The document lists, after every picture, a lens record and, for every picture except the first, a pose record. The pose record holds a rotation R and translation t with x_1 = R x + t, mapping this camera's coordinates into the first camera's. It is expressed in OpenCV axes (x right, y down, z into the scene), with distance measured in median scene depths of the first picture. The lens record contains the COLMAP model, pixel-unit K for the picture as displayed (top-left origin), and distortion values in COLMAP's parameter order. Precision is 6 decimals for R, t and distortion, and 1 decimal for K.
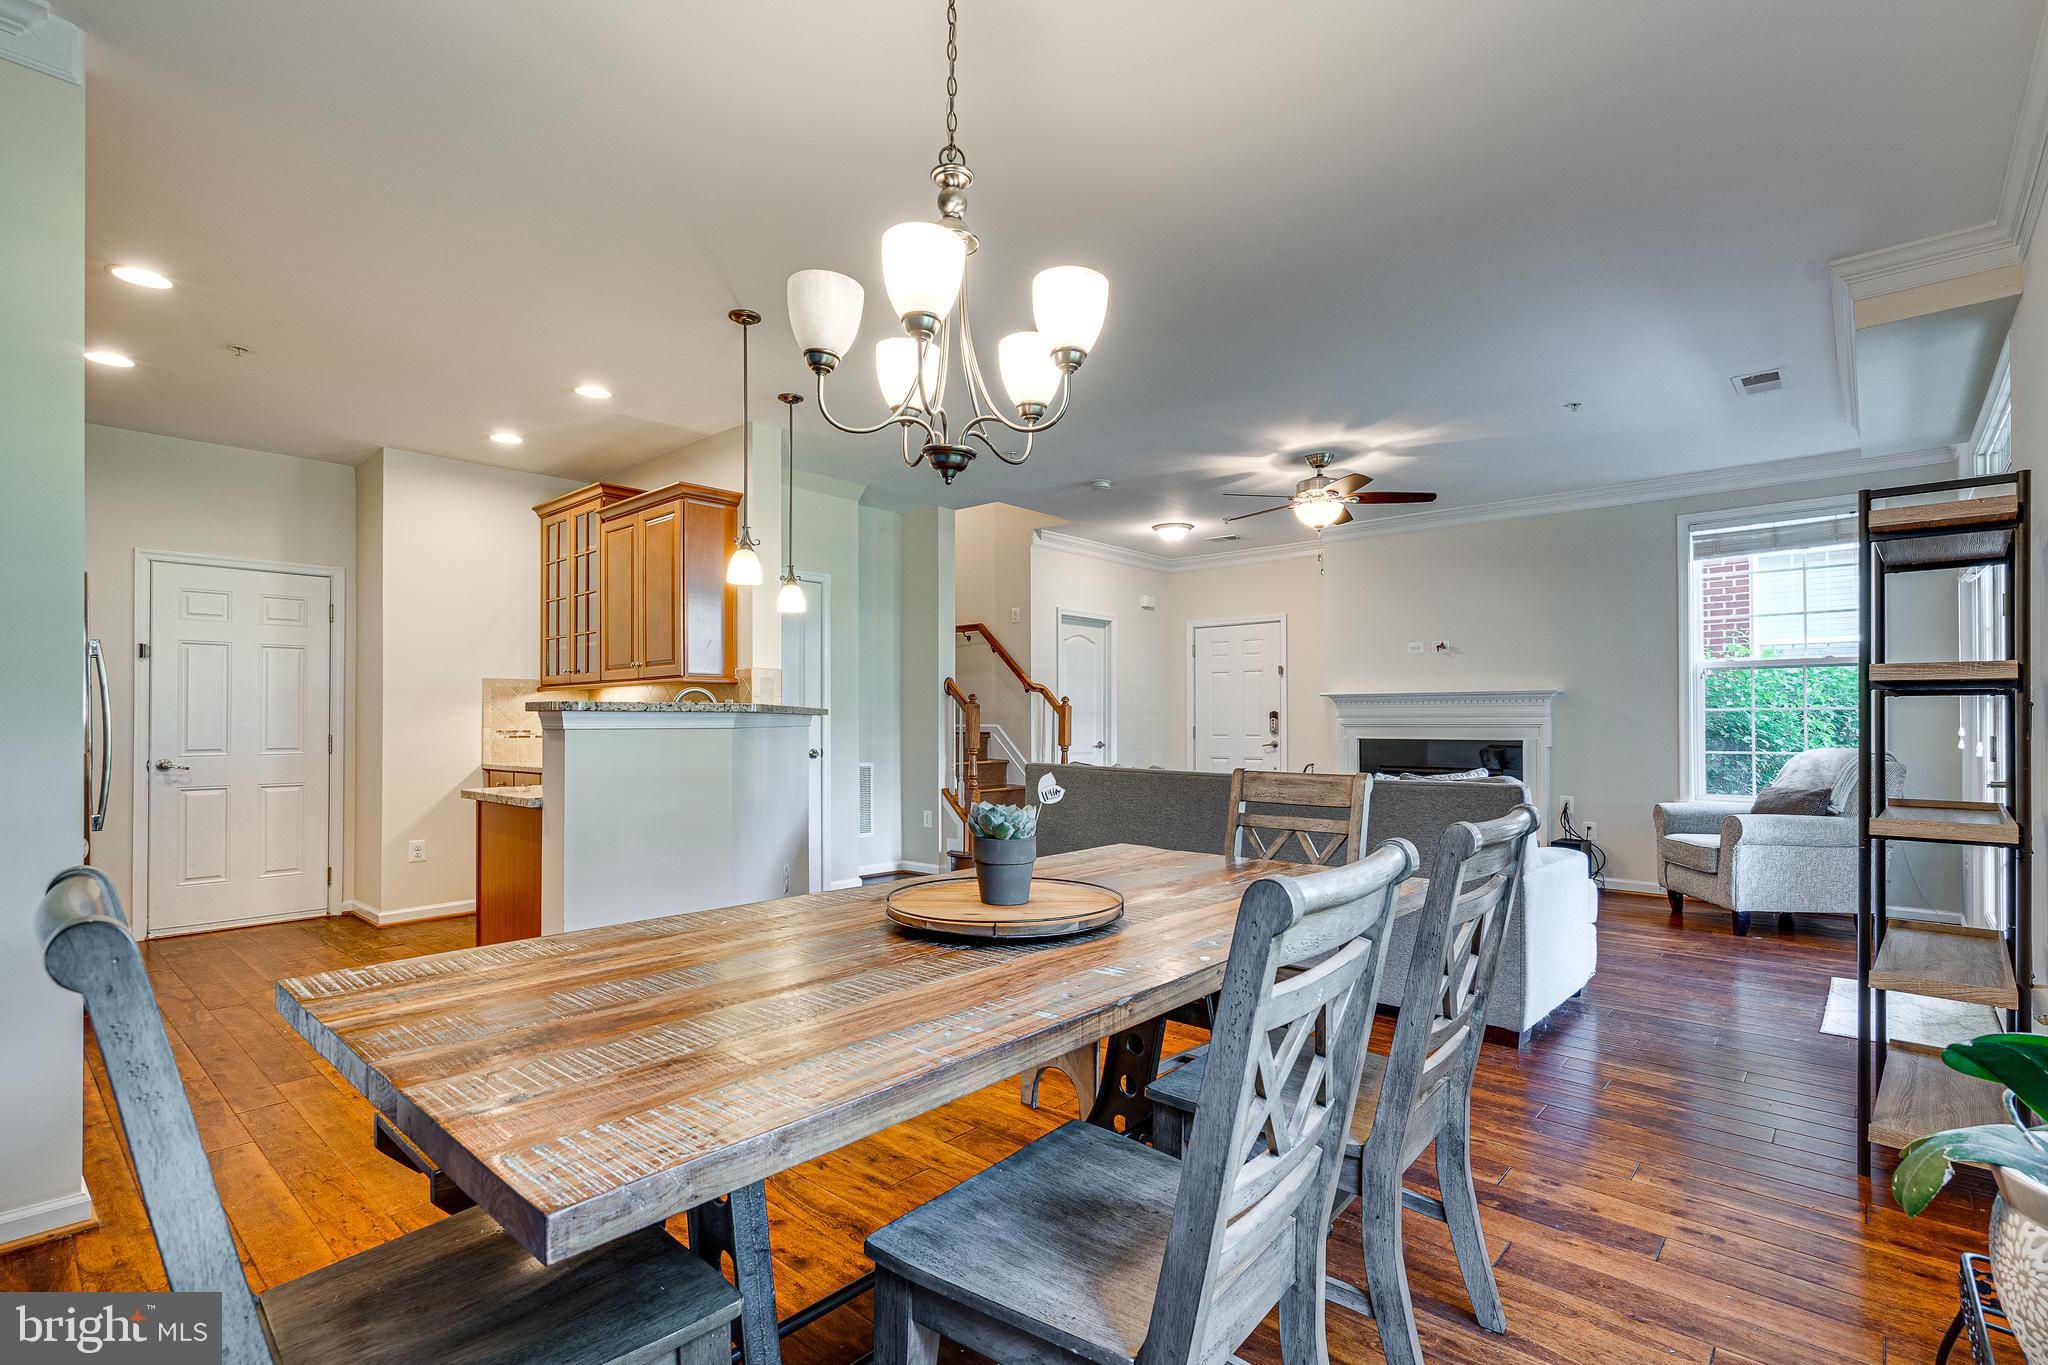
lens RADIAL K [[951.7, 0, 1036.3], [0, 951.7, 715.2], [0, 0, 1]] dist [-0.001503, 0.000292]
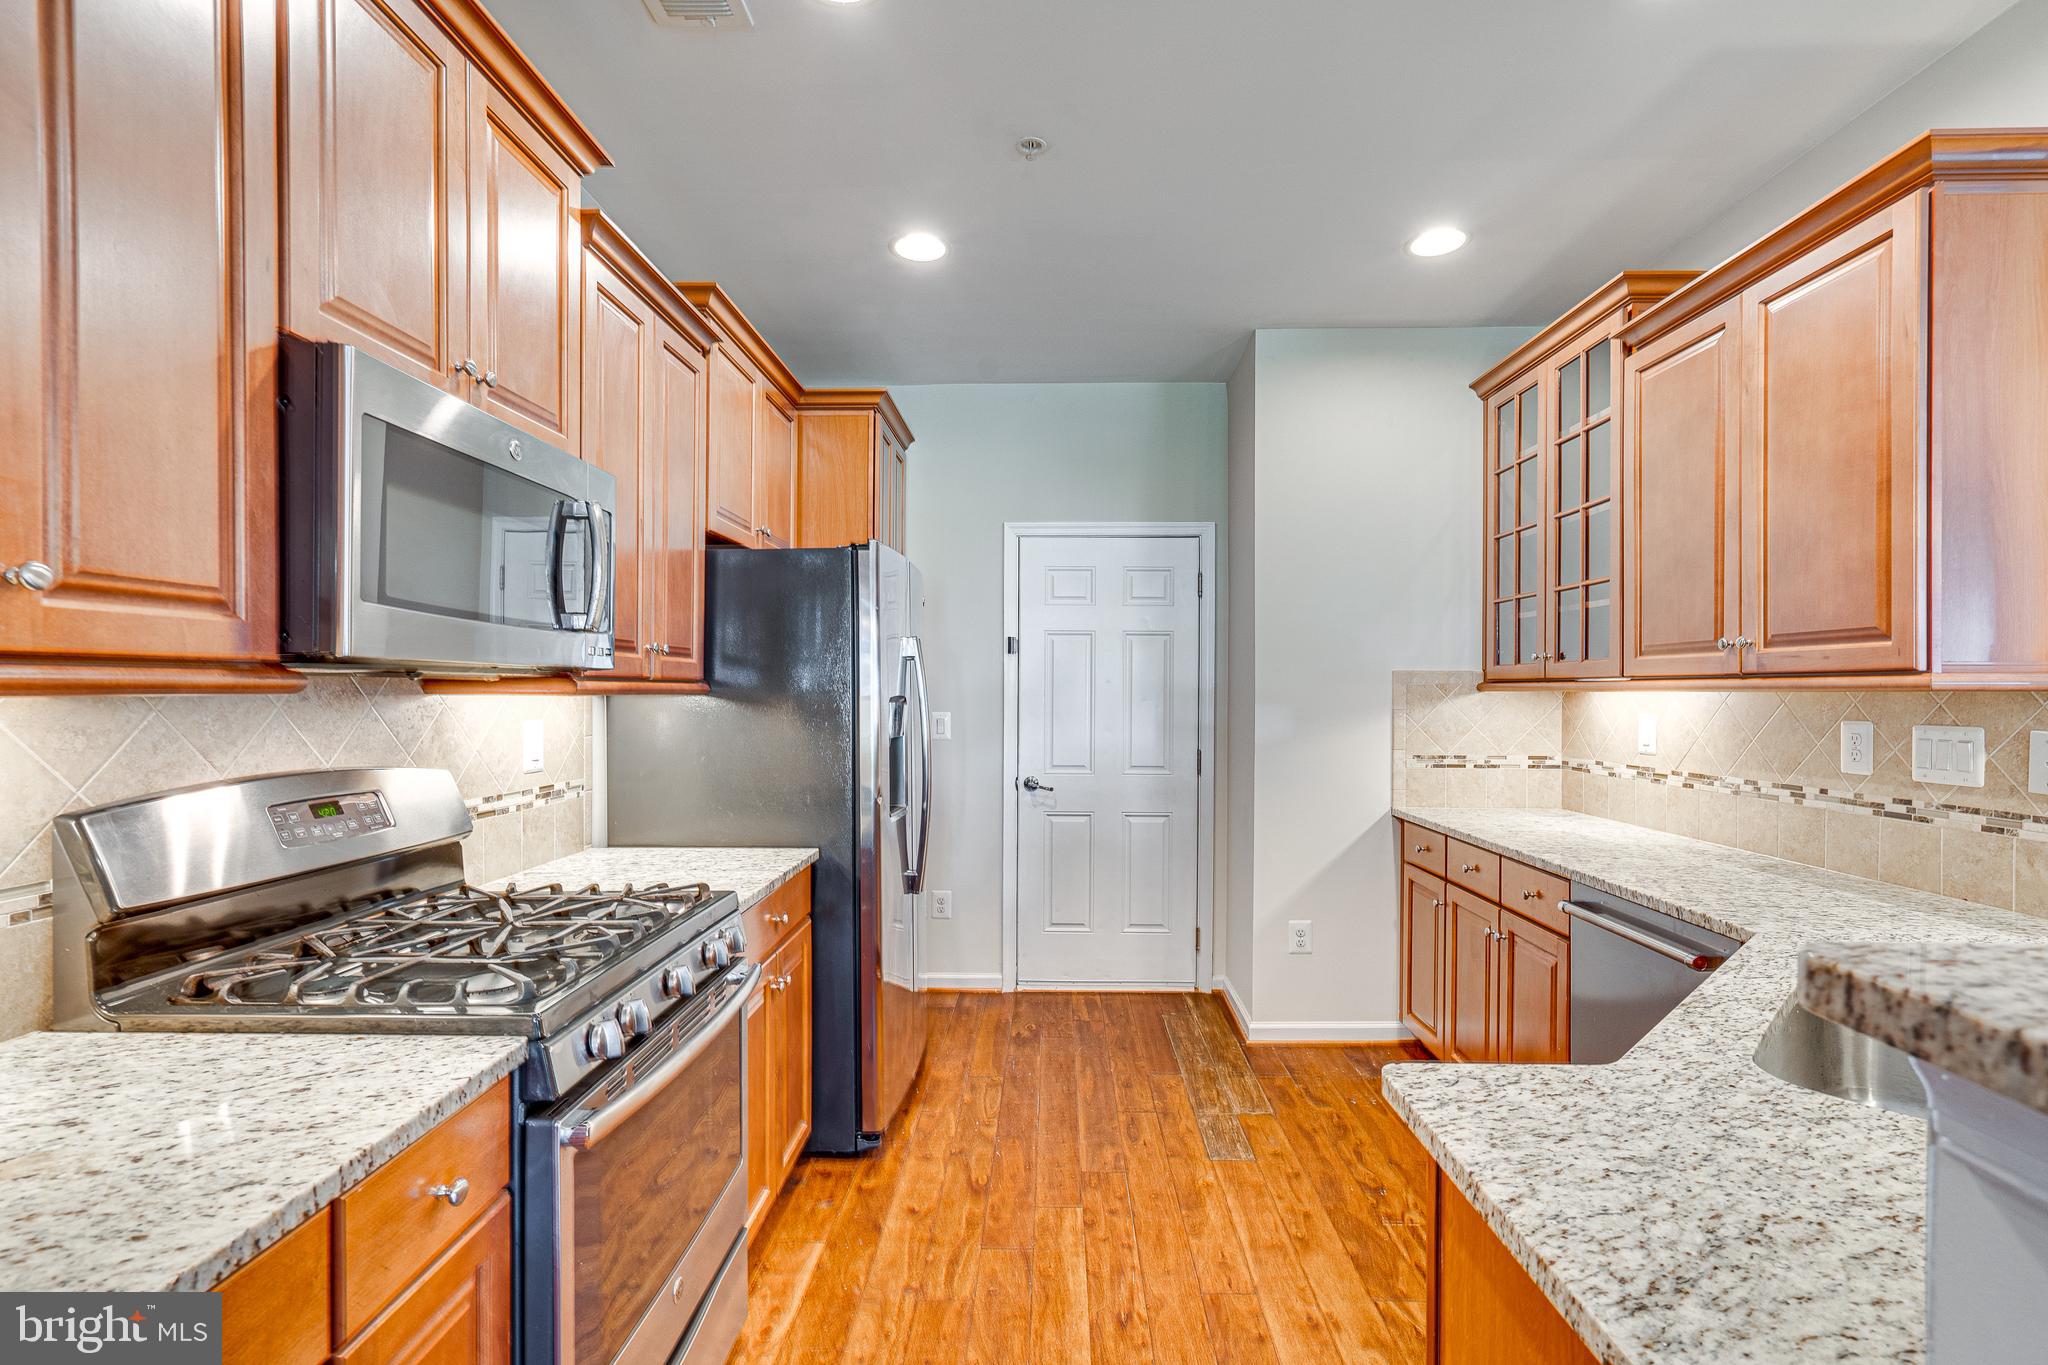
lens RADIAL K [[951.7, 0, 1030.4], [0, 951.7, 681.7], [0, 0, 1]] dist [-0.001503, 0.000292]
pose [[0.652033, -0.000866, -0.758190, -0.262245], [-0.002975, 0.999989, -0.003701, -0.028465], [0.758184, 0.004669, 0.652023, 0.410980]]
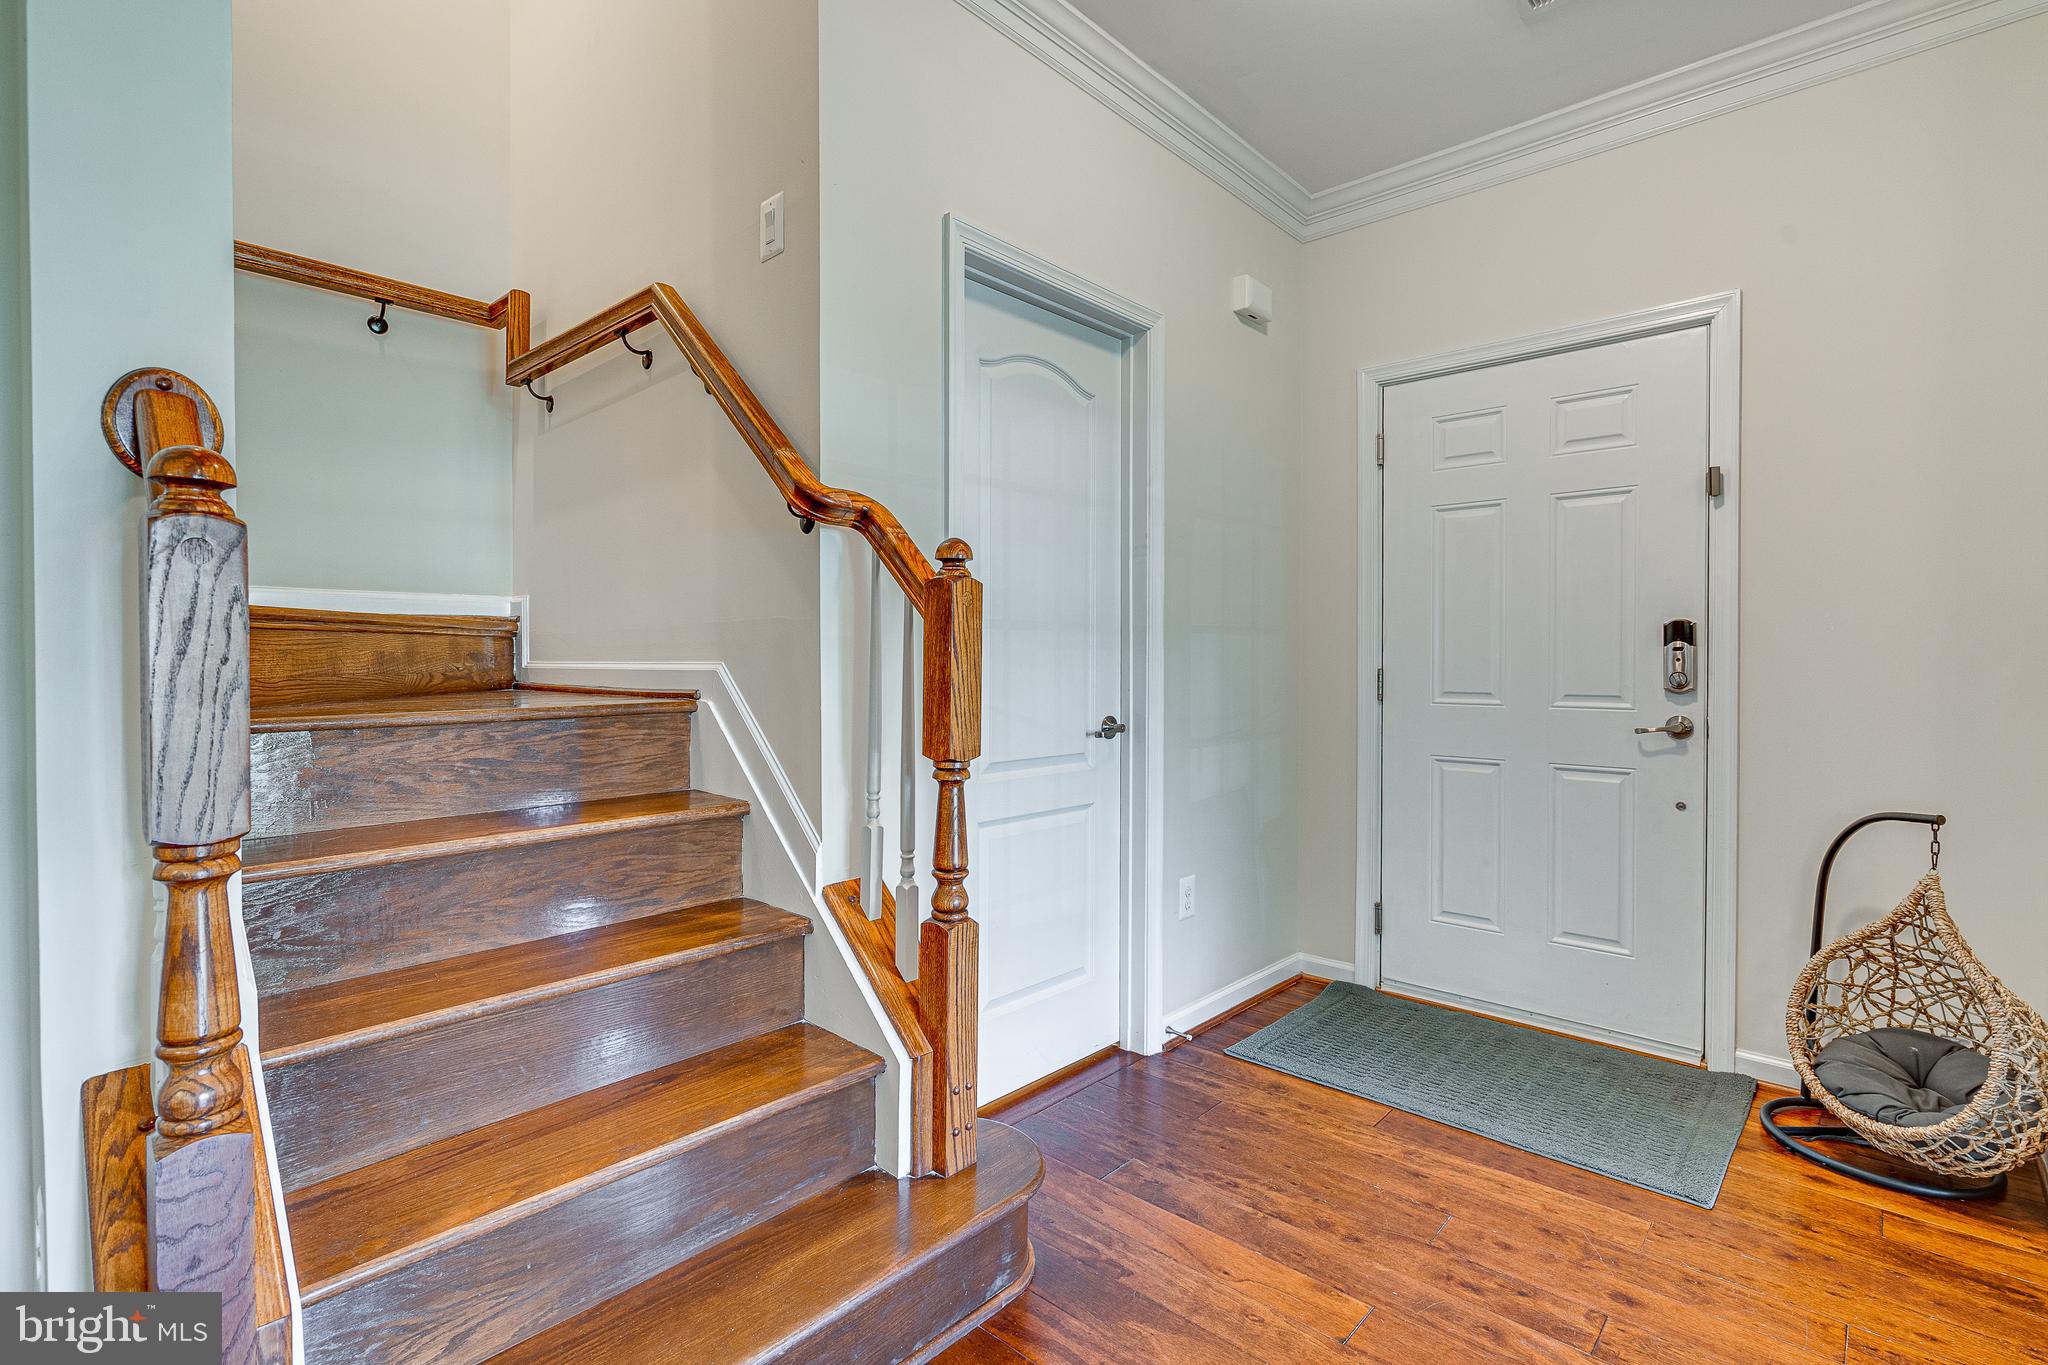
lens RADIAL K [[951.7, 0, 1022.0], [0, 951.7, 669.1], [0, 0, 1]] dist [-0.001503, 0.000292]
pose [[0.999781, -0.001264, -0.020892, 0.066274], [0.001593, 0.999875, 0.015738, 0.009606], [0.020869, -0.015768, 0.999658, 1.019082]]
